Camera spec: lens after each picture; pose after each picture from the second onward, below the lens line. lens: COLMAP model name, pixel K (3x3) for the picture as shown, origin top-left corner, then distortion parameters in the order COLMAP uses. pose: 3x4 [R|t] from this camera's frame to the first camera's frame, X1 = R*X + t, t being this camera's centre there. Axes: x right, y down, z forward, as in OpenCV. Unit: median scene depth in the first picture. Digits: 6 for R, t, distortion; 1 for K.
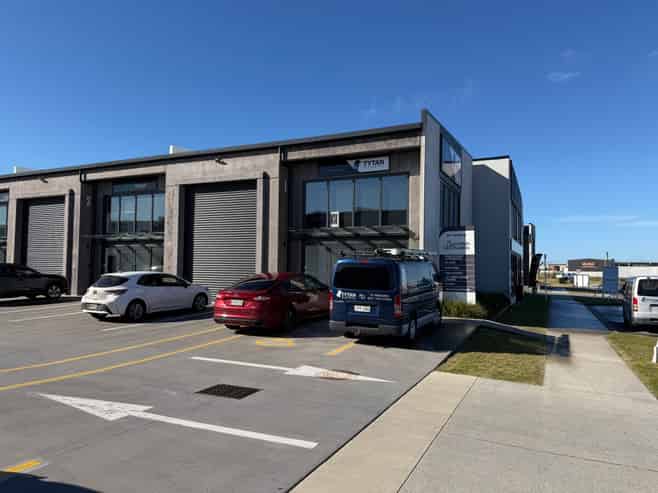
lens RADIAL K [[467.7, 0, 329.0], [0, 467.7, 246.5], [0, 0, 1]] dist [0.007575, 0.001804]
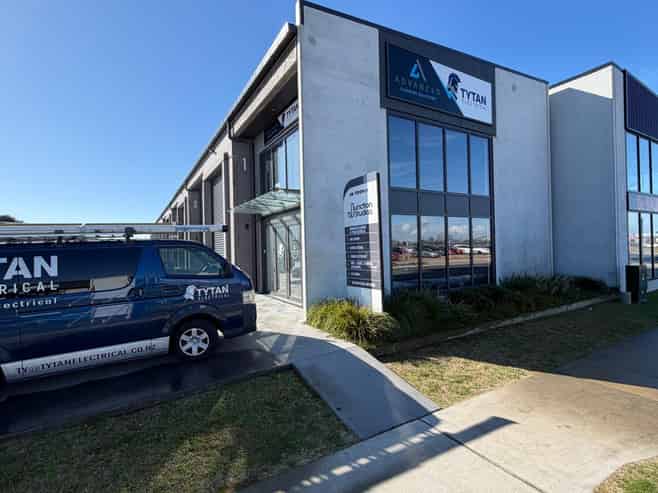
lens RADIAL K [[330.6, 0, 329.0], [0, 330.6, 246.5], [0, 0, 1]] dist [-0.001932, -0.000356]
pose [[0.835238, -0.035169, -0.548764, 0.416441], [0.063569, 0.997437, 0.032831, 0.024900], [0.546203, -0.062306, 0.835333, 0.555259]]
